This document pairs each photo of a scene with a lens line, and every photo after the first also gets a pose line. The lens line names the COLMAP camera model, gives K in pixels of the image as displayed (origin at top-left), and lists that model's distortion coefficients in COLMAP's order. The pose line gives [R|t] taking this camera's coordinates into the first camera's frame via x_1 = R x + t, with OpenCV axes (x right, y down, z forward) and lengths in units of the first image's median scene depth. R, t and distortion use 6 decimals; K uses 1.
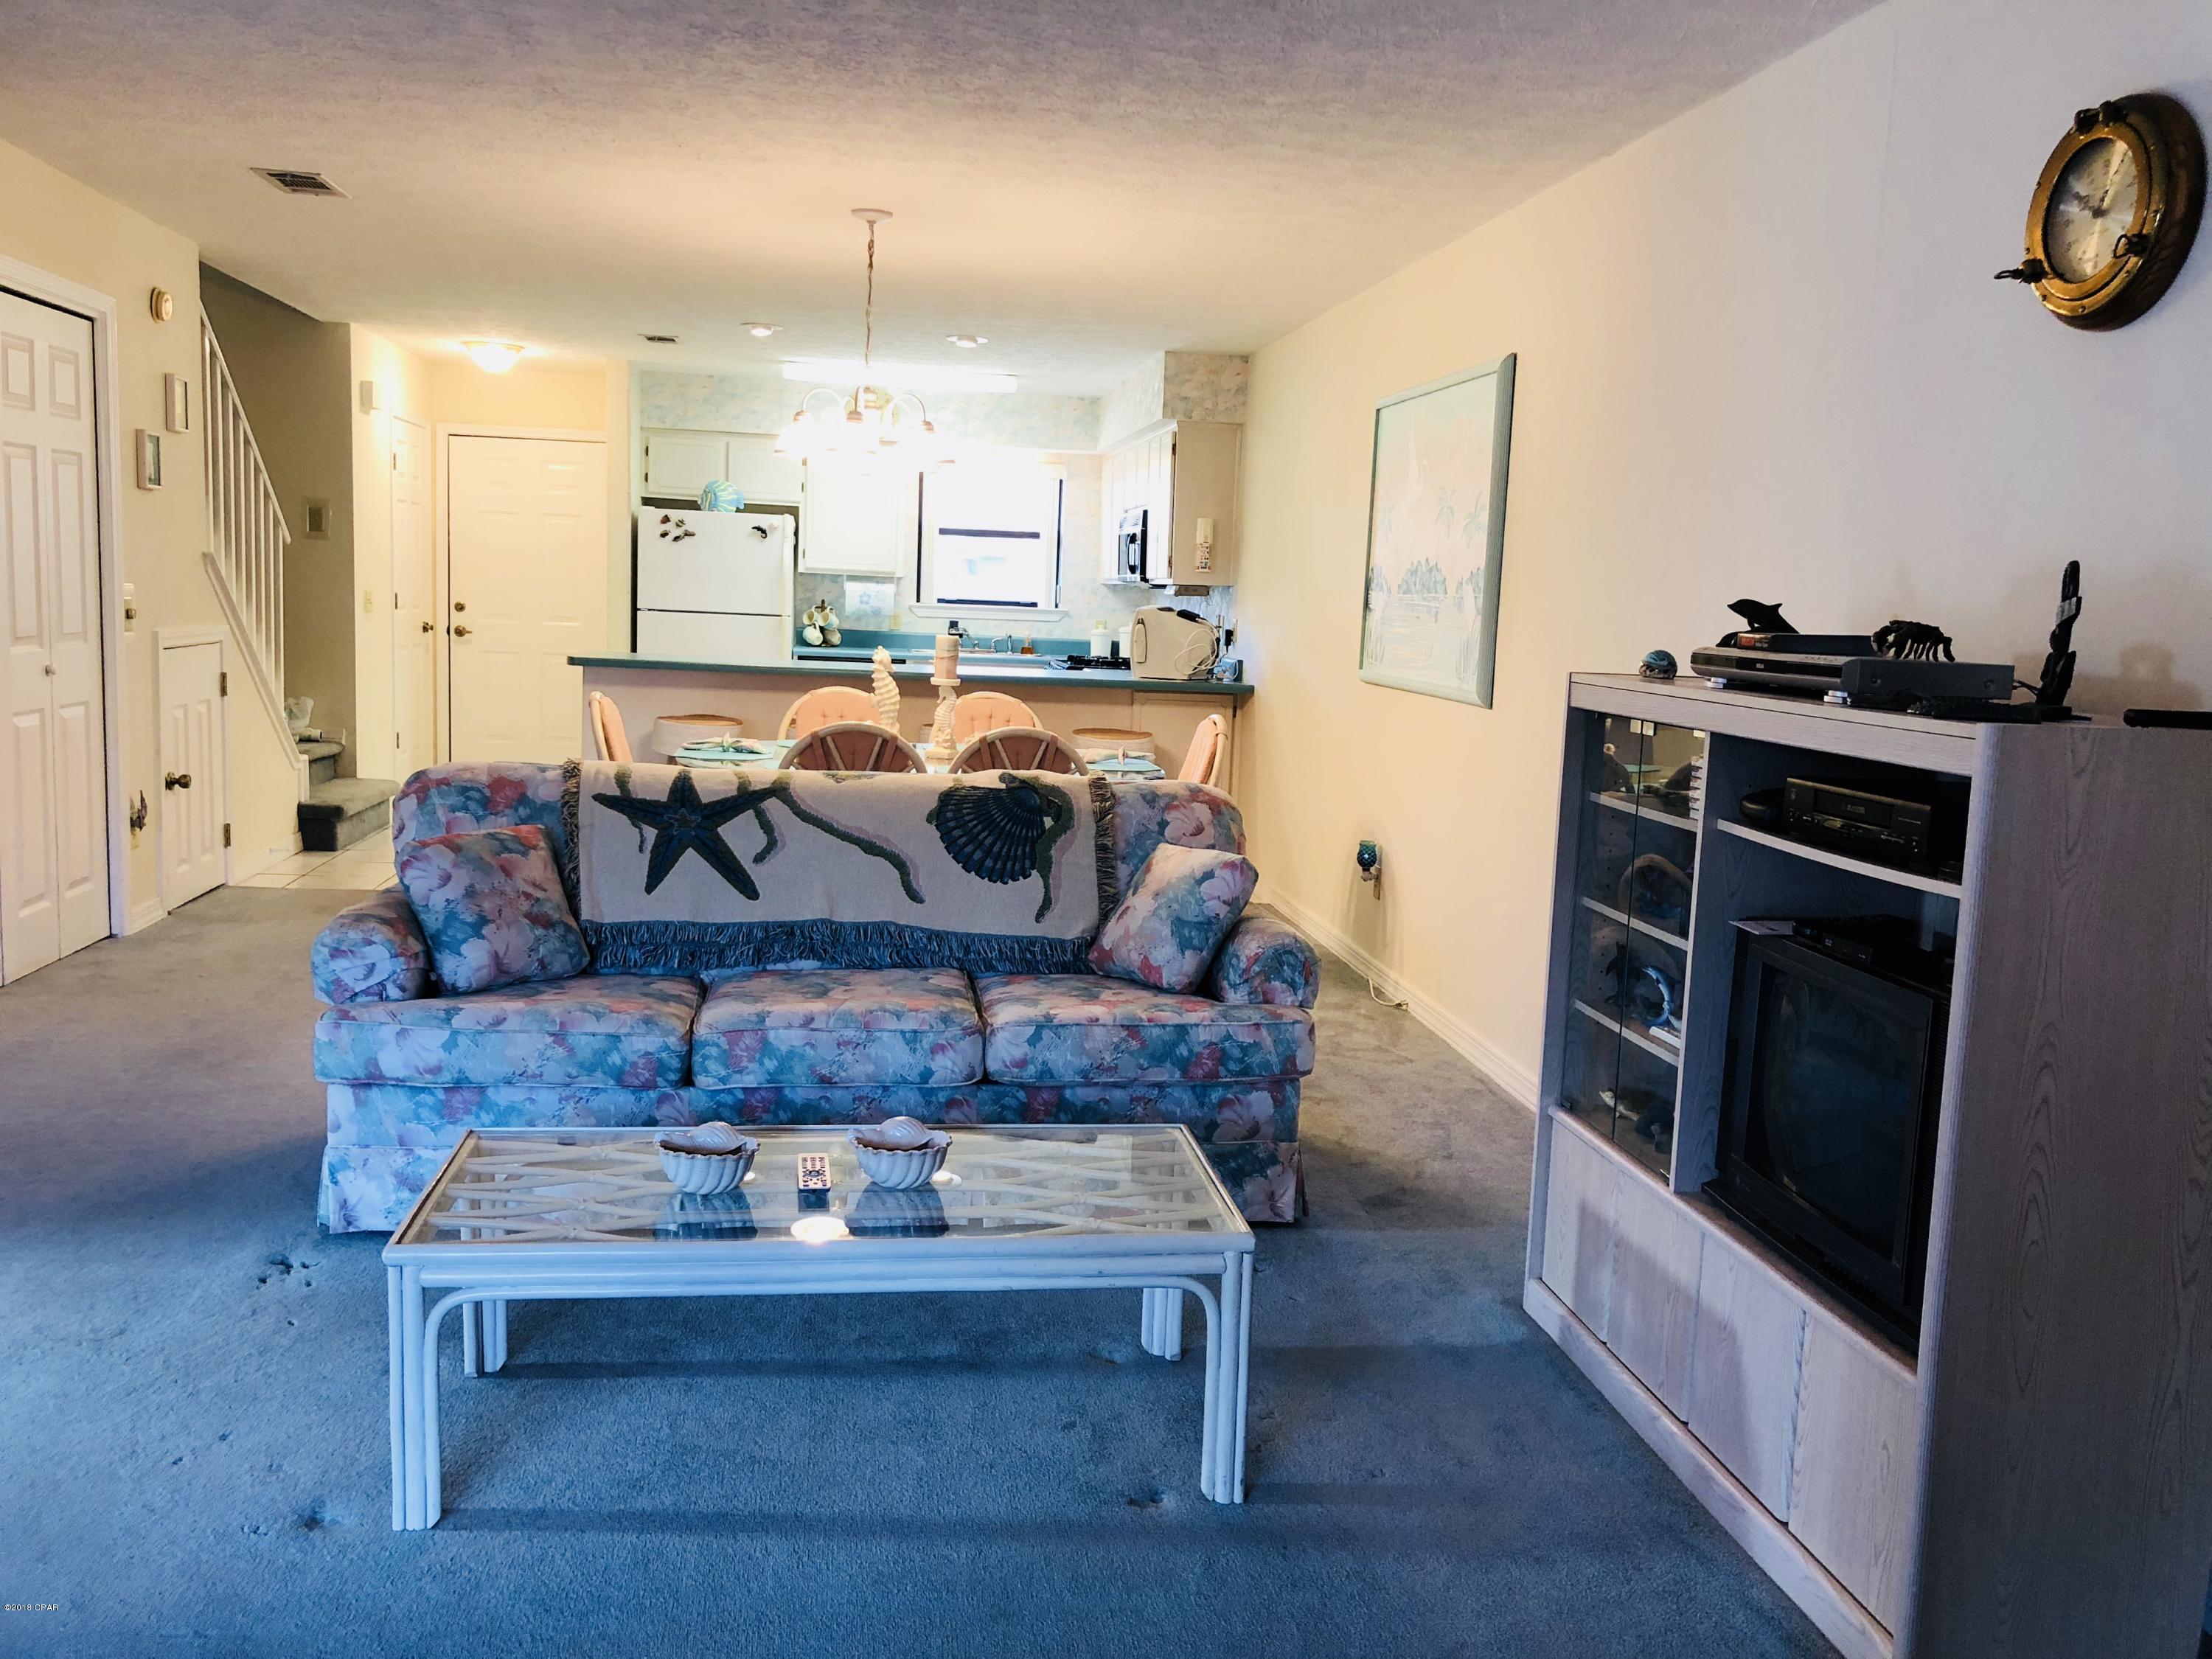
lens RADIAL K [[1810.9, 0, 1105.0], [0, 1810.9, 826.9], [0, 0, 1]] dist [-0.001832, 0.001714]
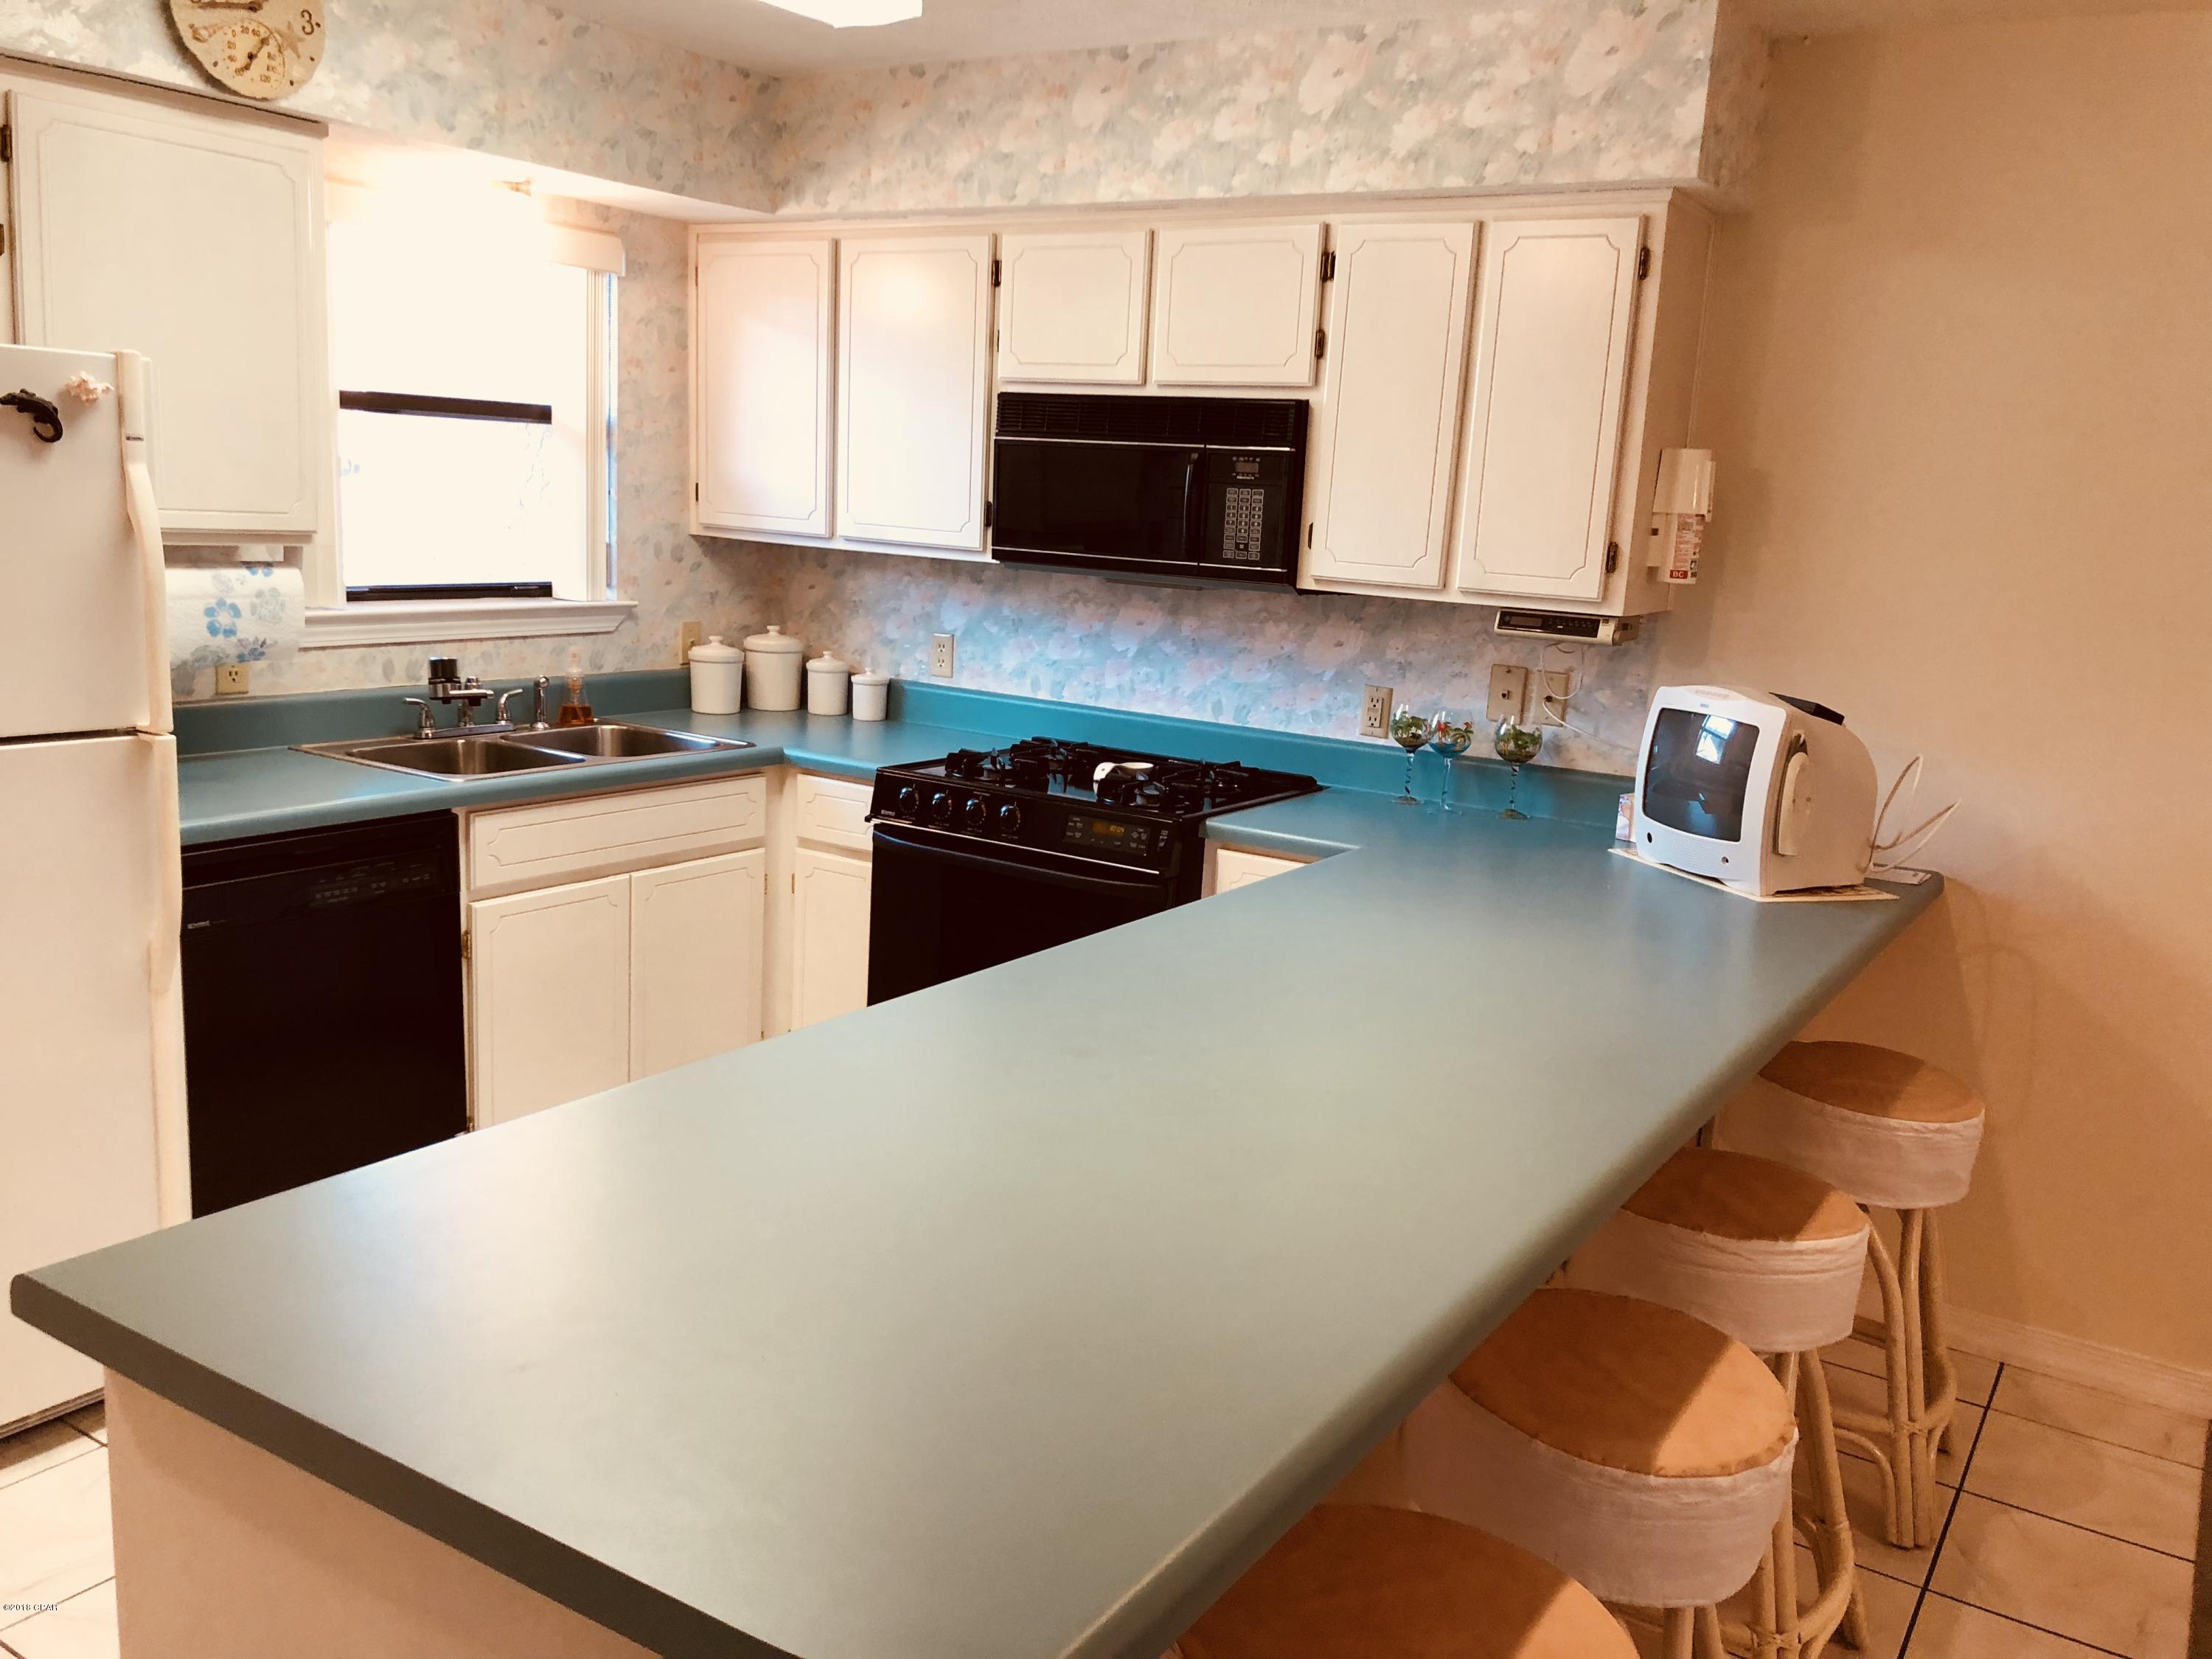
lens RADIAL K [[1810.9, 0, 1108.6], [0, 1810.9, 828.4], [0, 0, 1]] dist [-0.001832, 0.001714]
pose [[0.651206, -0.149461, 0.744038, -0.276509], [0.074177, 0.988256, 0.133597, -0.121385], [-0.755267, -0.031809, 0.654645, 0.678654]]
